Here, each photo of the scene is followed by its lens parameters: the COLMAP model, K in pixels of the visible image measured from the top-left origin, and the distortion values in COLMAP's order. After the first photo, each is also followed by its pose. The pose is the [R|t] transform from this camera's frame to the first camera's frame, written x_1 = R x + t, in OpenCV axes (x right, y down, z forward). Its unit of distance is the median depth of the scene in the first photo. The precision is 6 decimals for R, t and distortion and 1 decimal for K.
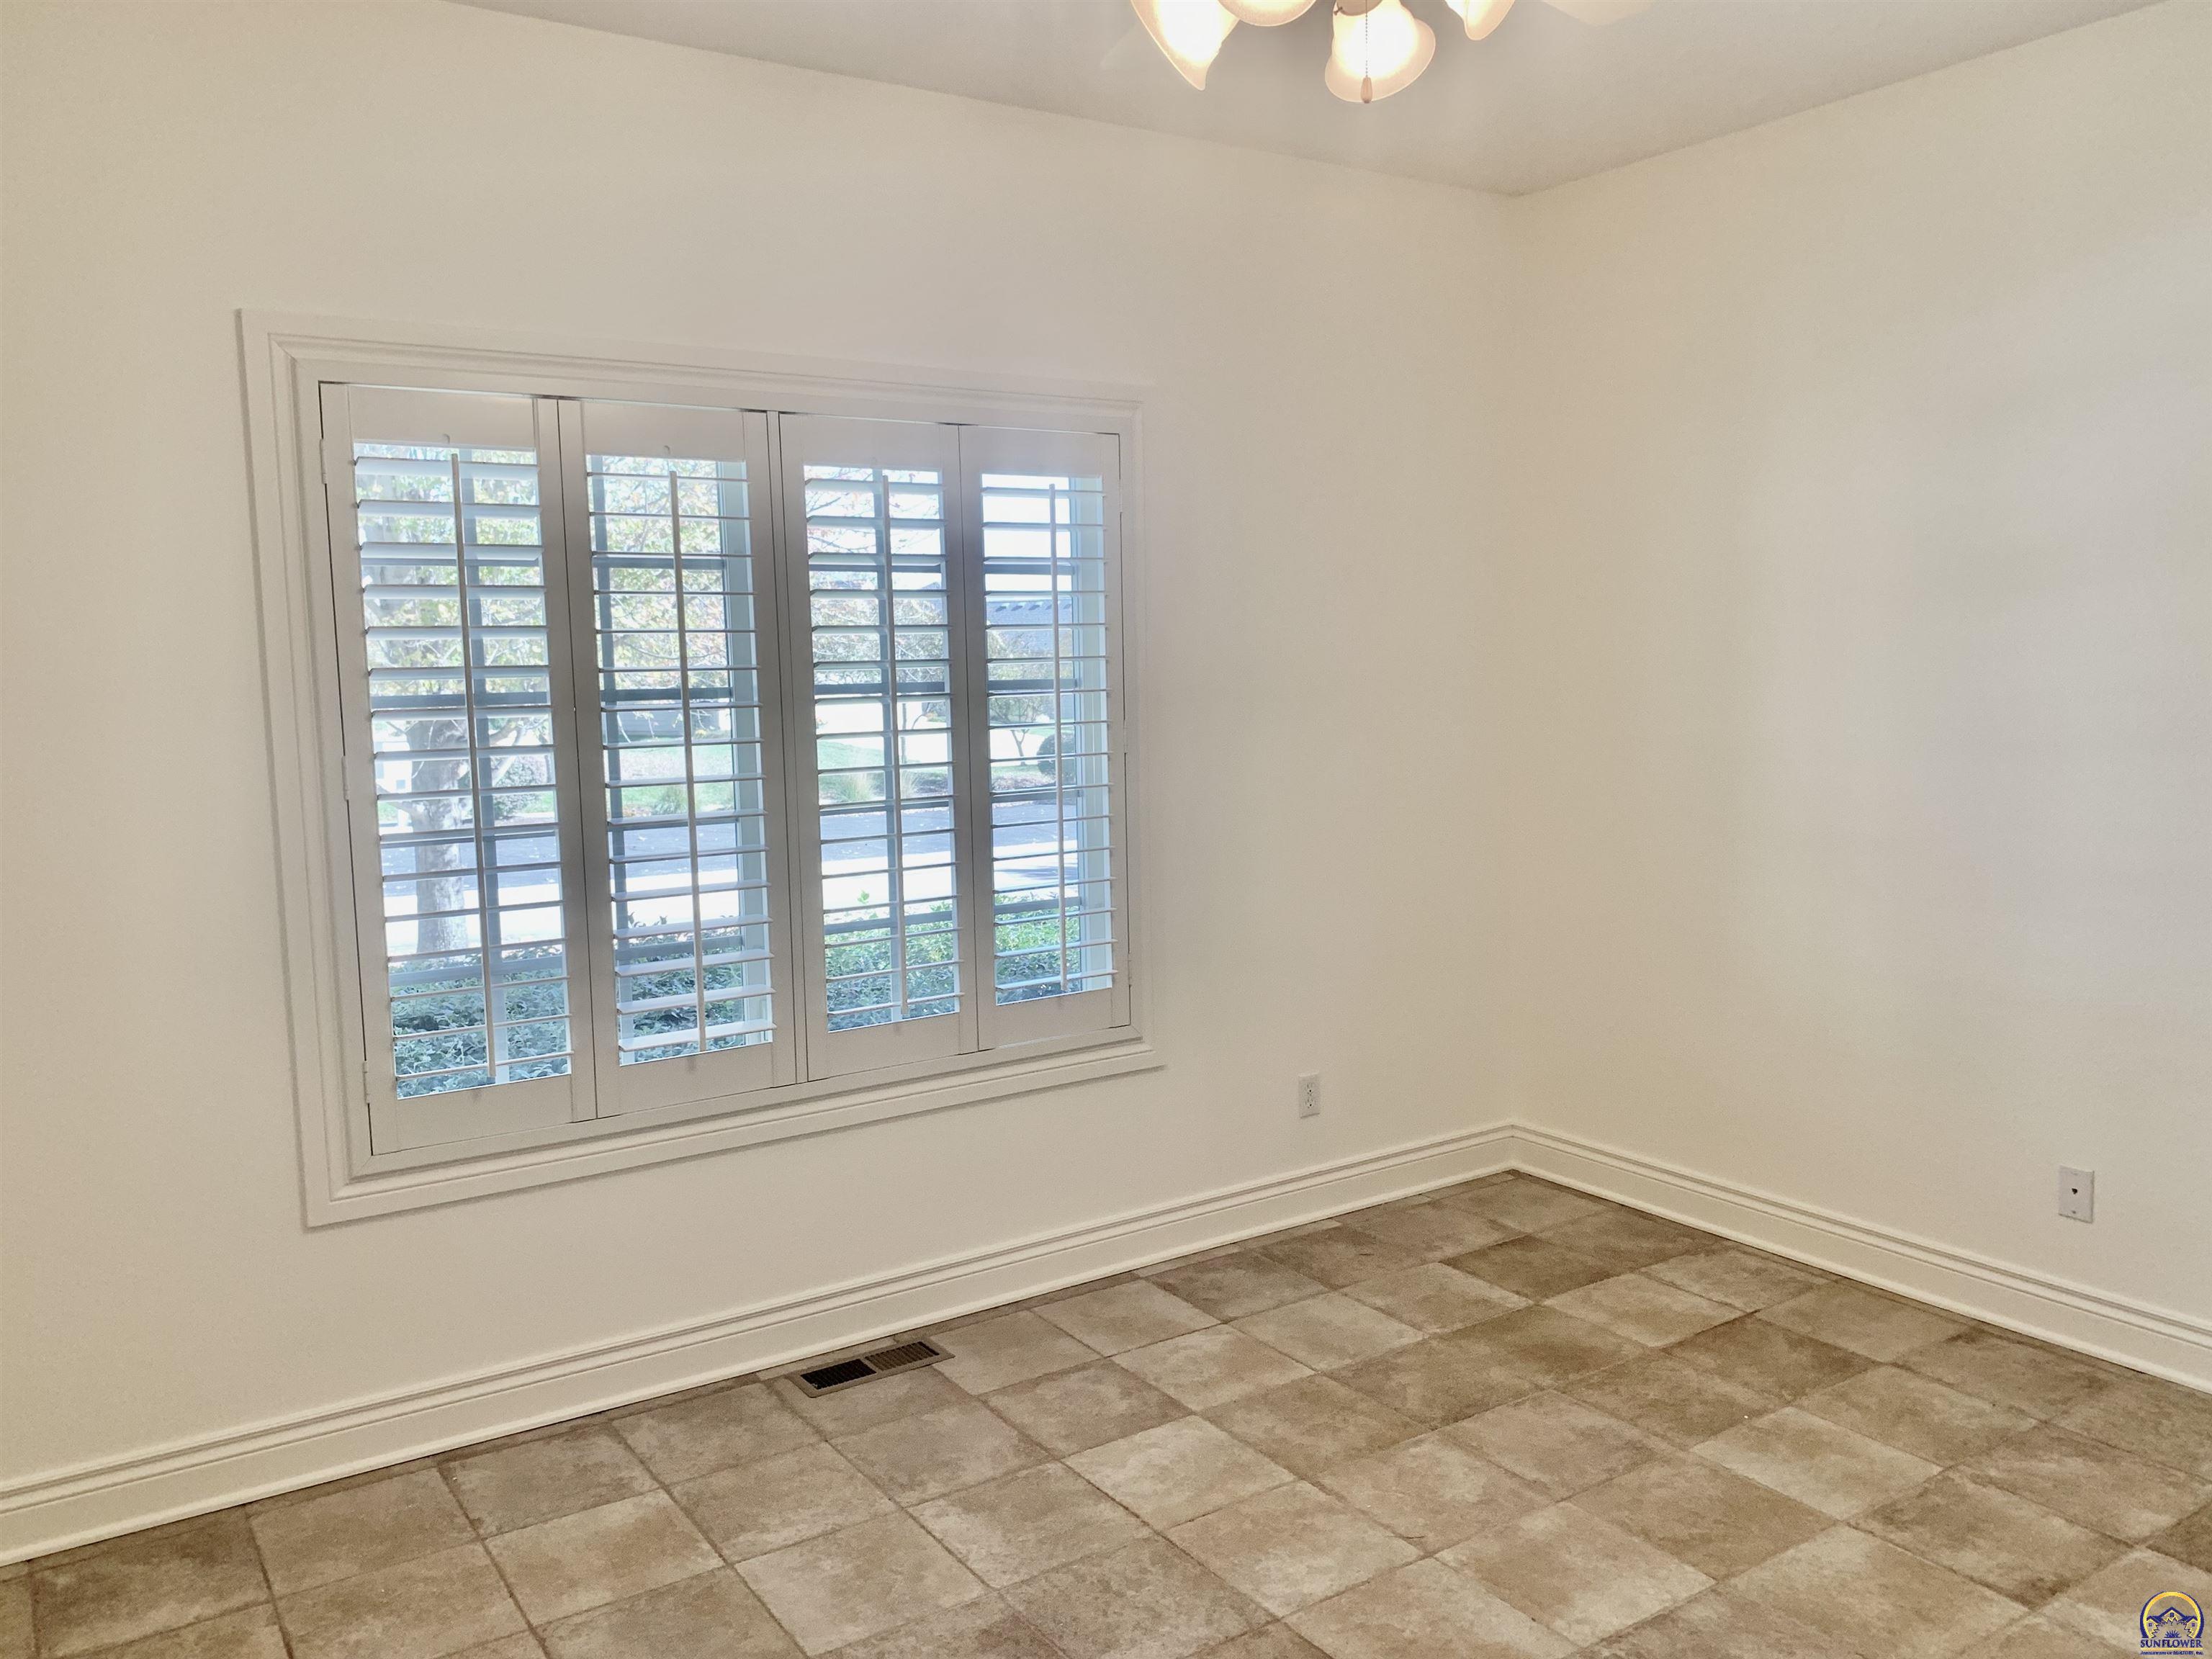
lens RADIAL K [[1694.4, 0, 1122.0], [0, 1694.4, 832.9], [0, 0, 1]] dist [0.044551, -0.034392]
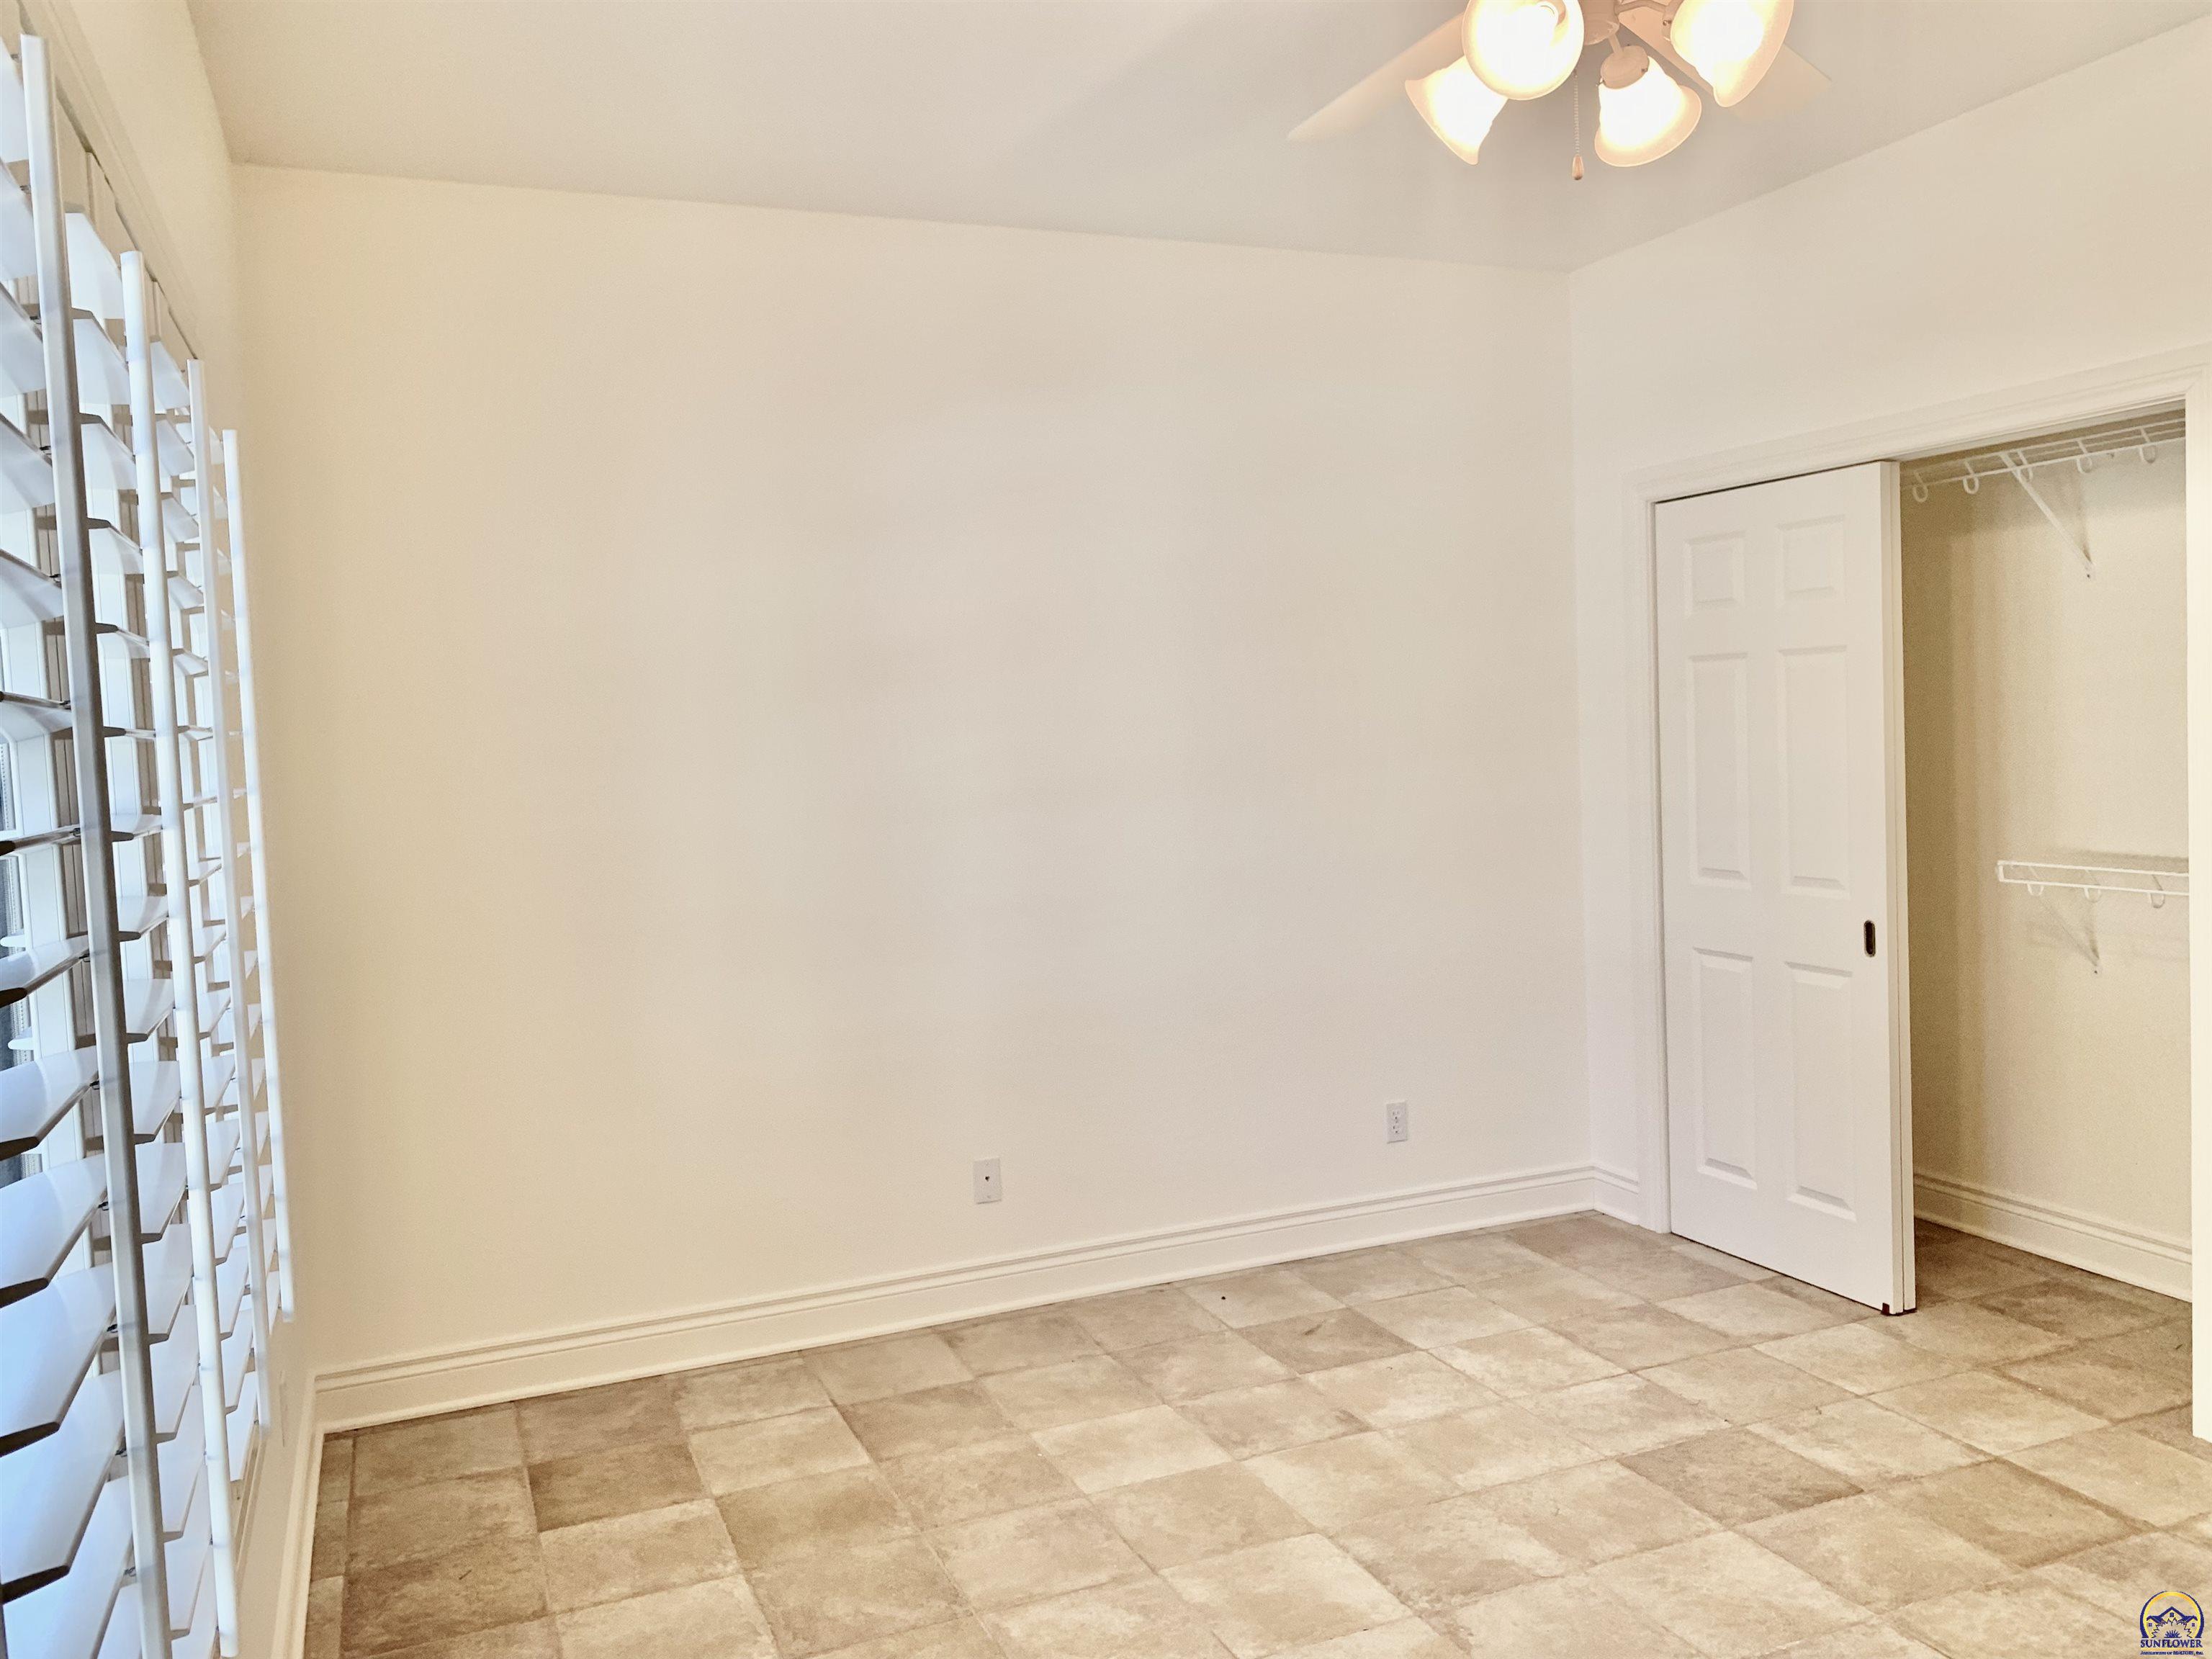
lens RADIAL K [[1694.4, 0, 1116.1], [0, 1694.4, 825.2], [0, 0, 1]] dist [0.044551, -0.034392]
pose [[0.194710, -0.045229, 0.979818, -0.581271], [0.133850, 0.990817, 0.019138, -0.047902], [-0.971685, 0.127422, 0.198976, 0.650676]]
